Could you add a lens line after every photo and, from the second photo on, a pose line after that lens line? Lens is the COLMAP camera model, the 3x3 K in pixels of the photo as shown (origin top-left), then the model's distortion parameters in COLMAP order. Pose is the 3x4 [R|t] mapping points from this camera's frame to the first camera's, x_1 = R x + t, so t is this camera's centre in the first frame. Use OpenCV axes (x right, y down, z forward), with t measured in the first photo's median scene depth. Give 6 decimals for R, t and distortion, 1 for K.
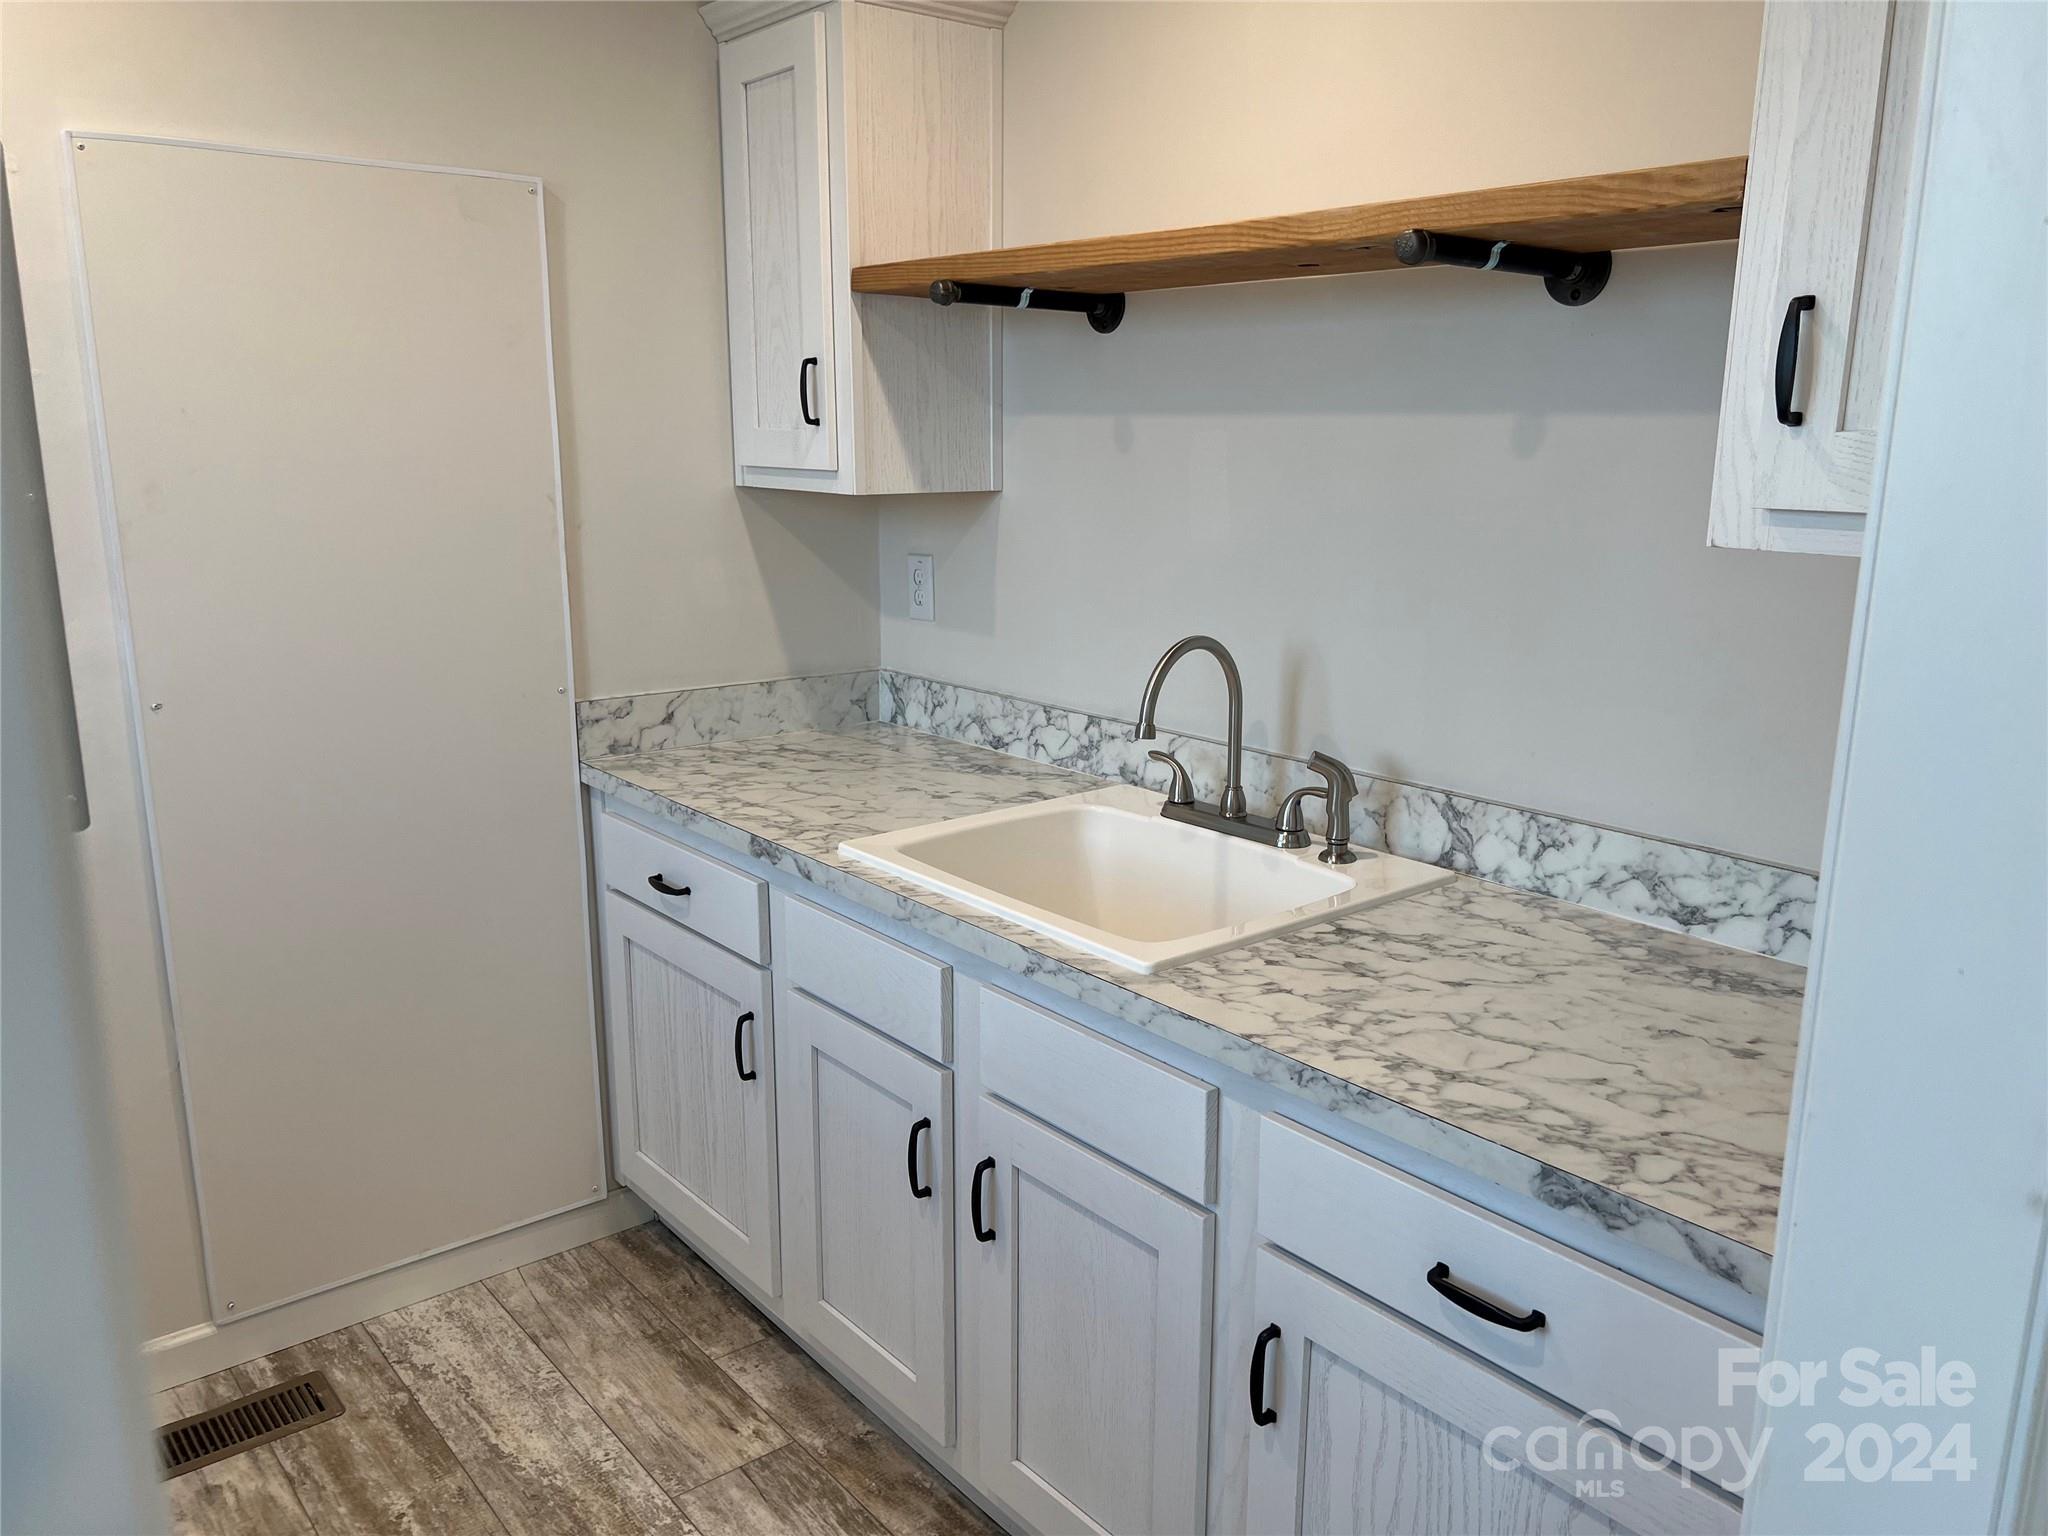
lens RADIAL K [[1542.9, 0, 1024.0], [0, 1542.9, 768.0], [0, 0, 1]] dist [0.083748, -0.087413]
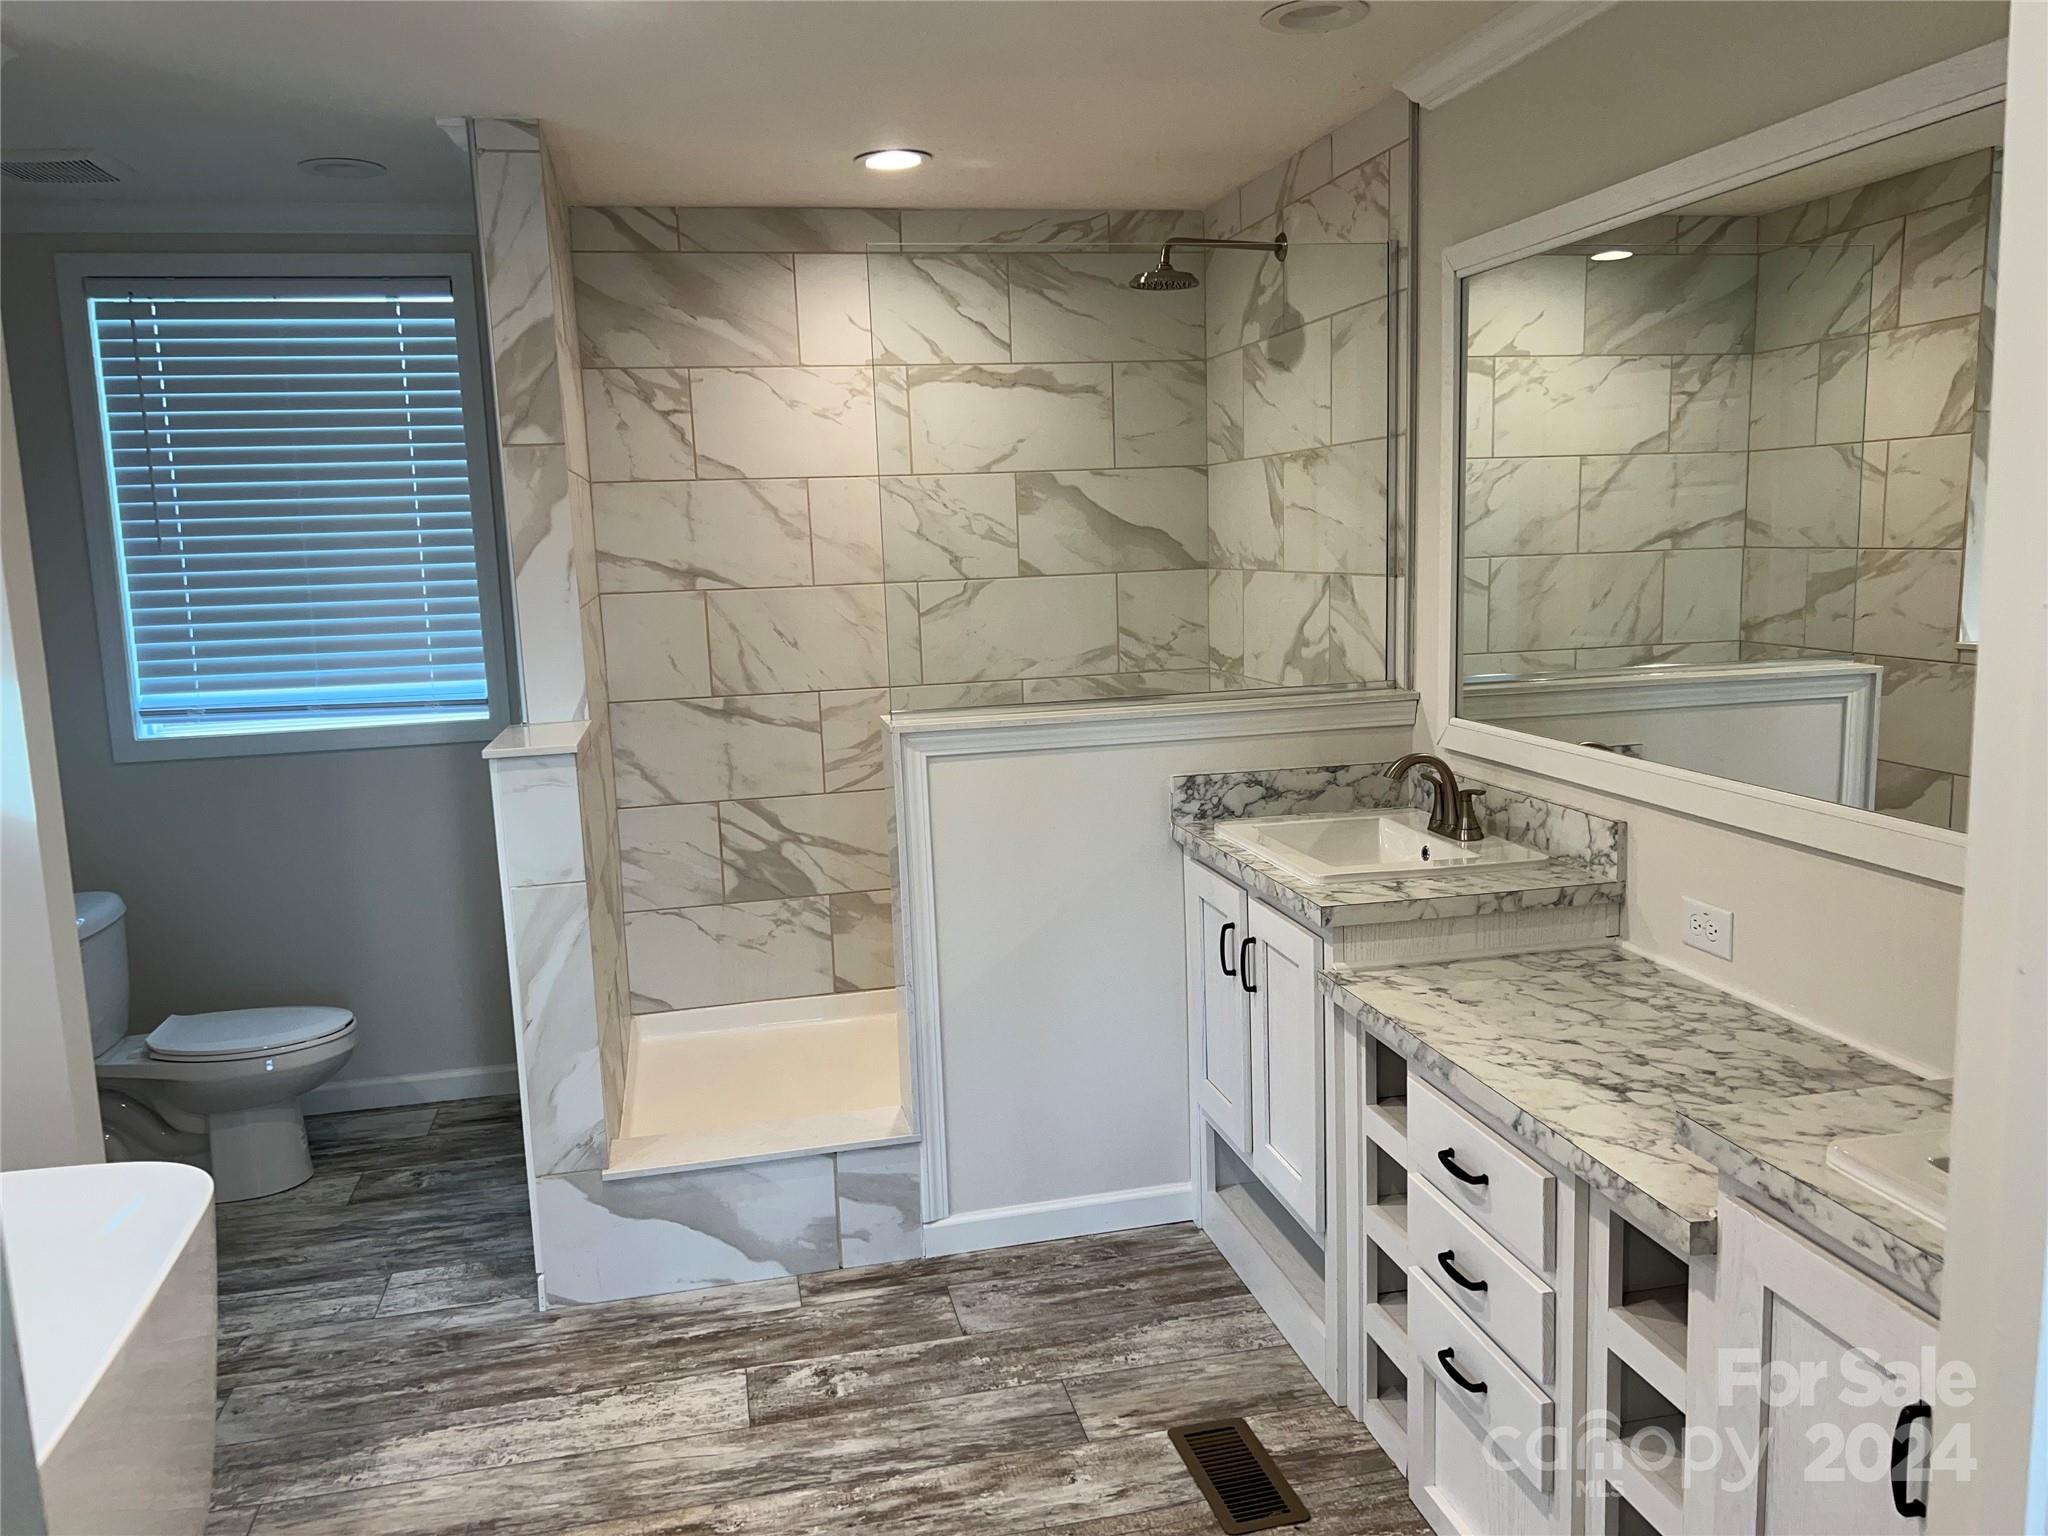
lens RADIAL K [[1542.9, 0, 1024.0], [0, 1542.9, 768.0], [0, 0, 1]] dist [0.083748, -0.087413]
pose [[-0.896099, -0.041293, 0.441930, 0.112374], [0.127571, 0.929691, 0.345544, -0.623853], [-0.425127, 0.366019, -0.827827, 2.258688]]
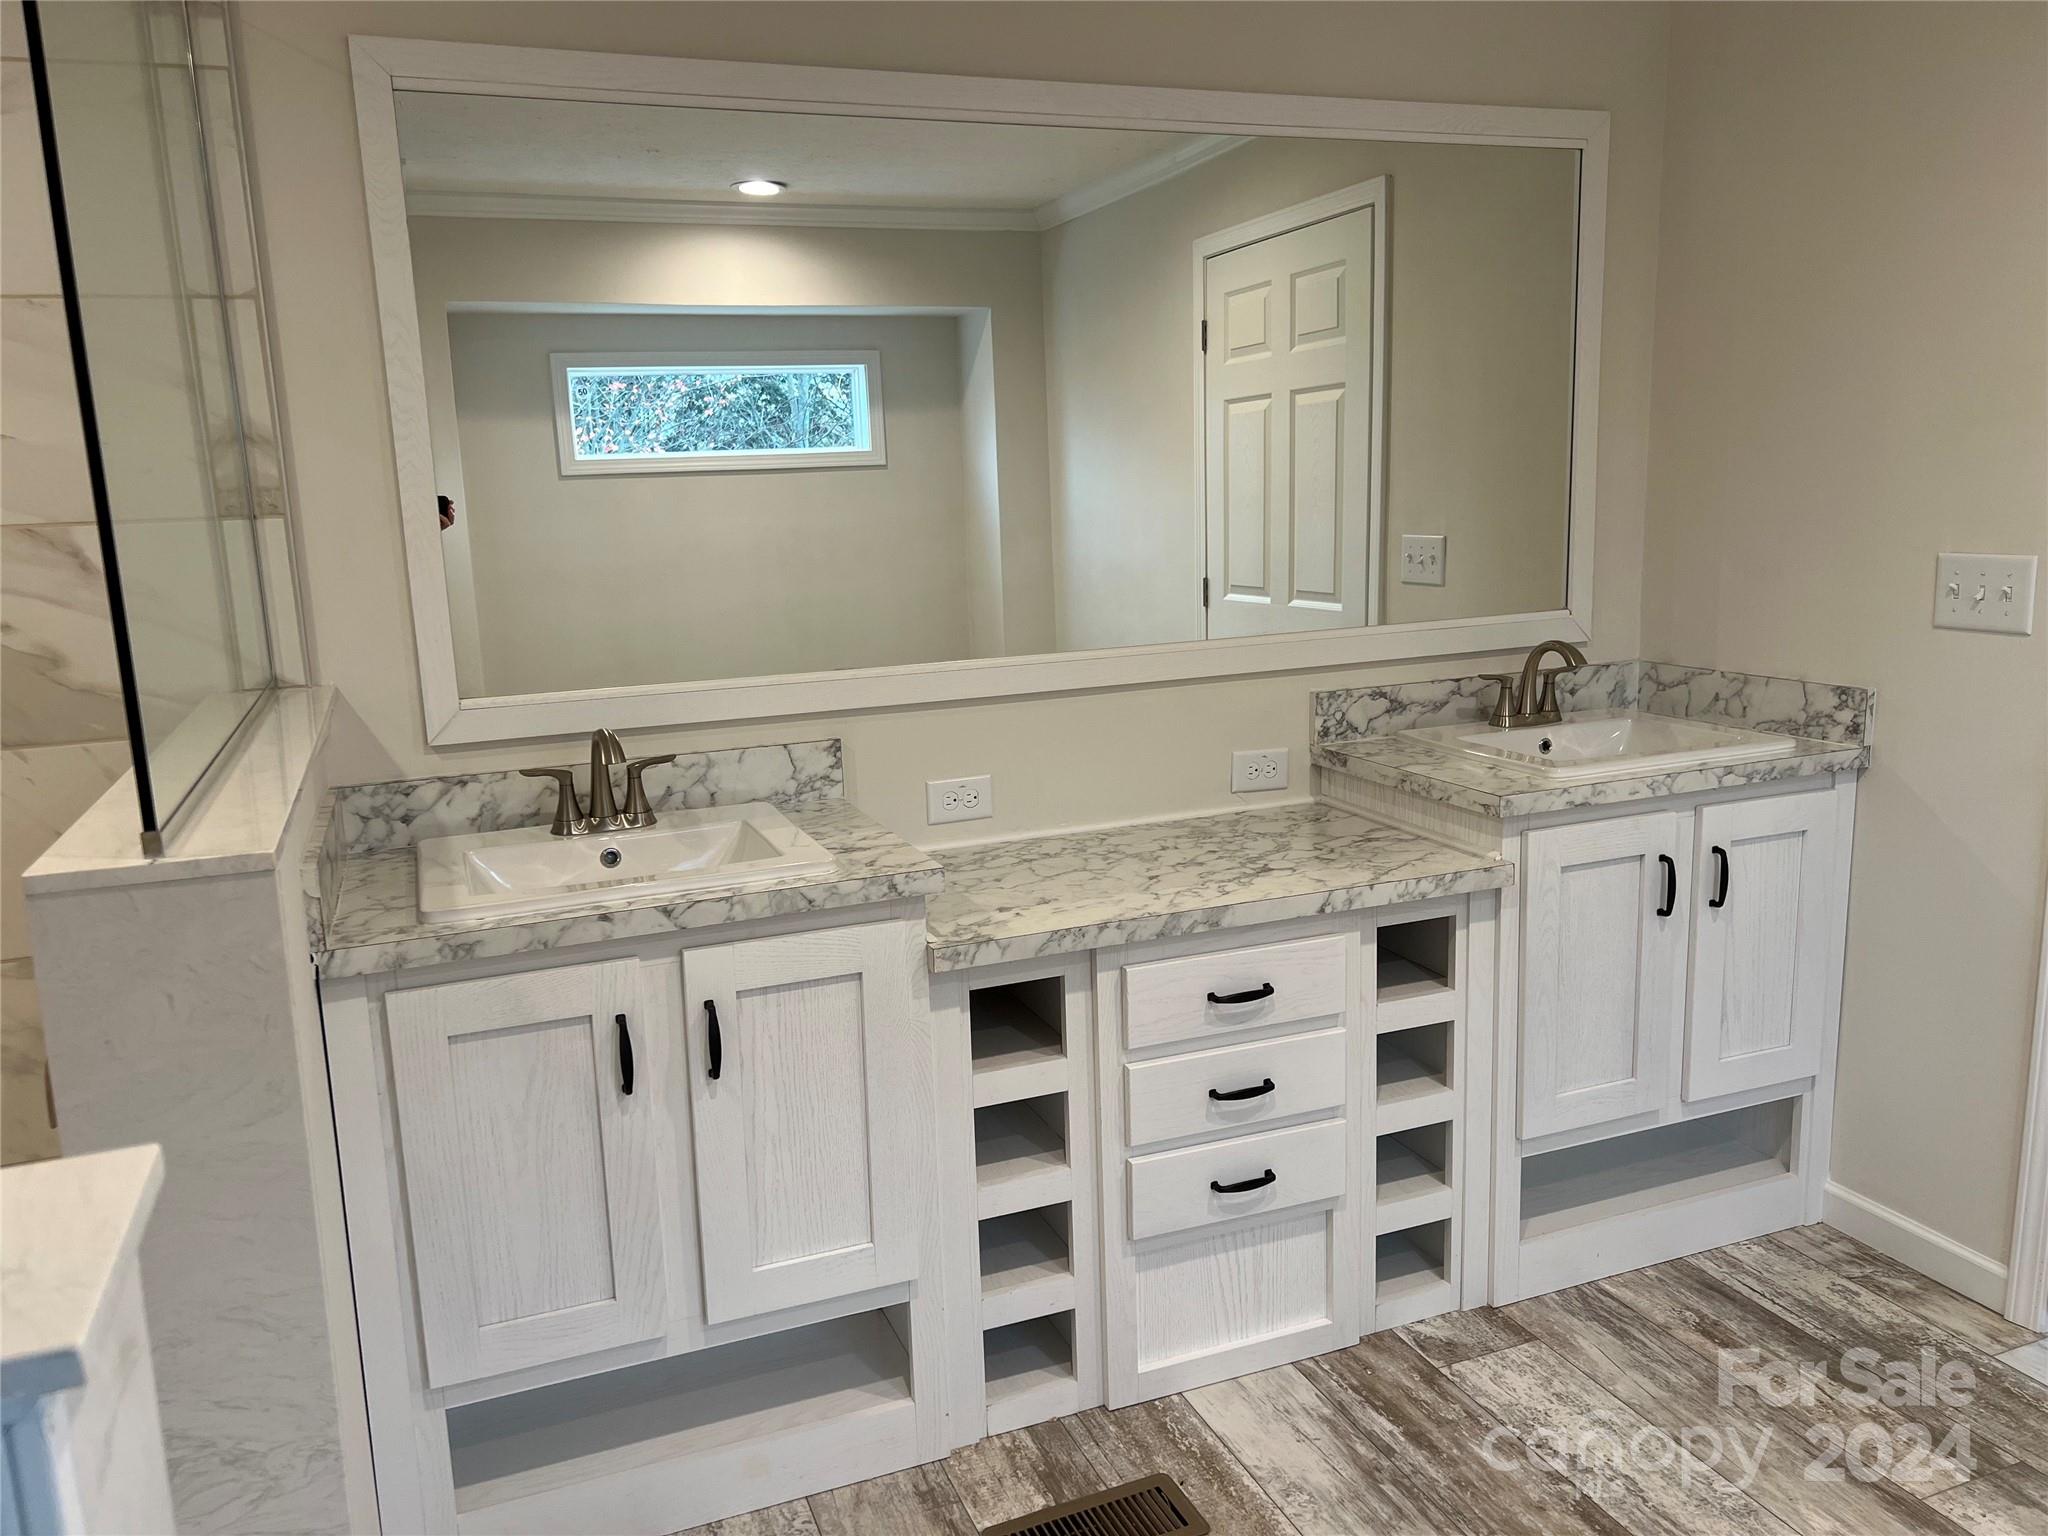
lens RADIAL K [[1542.9, 0, 1024.0], [0, 1542.9, 768.0], [0, 0, 1]] dist [0.083748, -0.087413]
pose [[-0.307830, 0.189385, -0.932402, 1.734568], [-0.171186, 0.952972, 0.250080, -0.328389], [0.935914, 0.236596, -0.260934, 1.256166]]
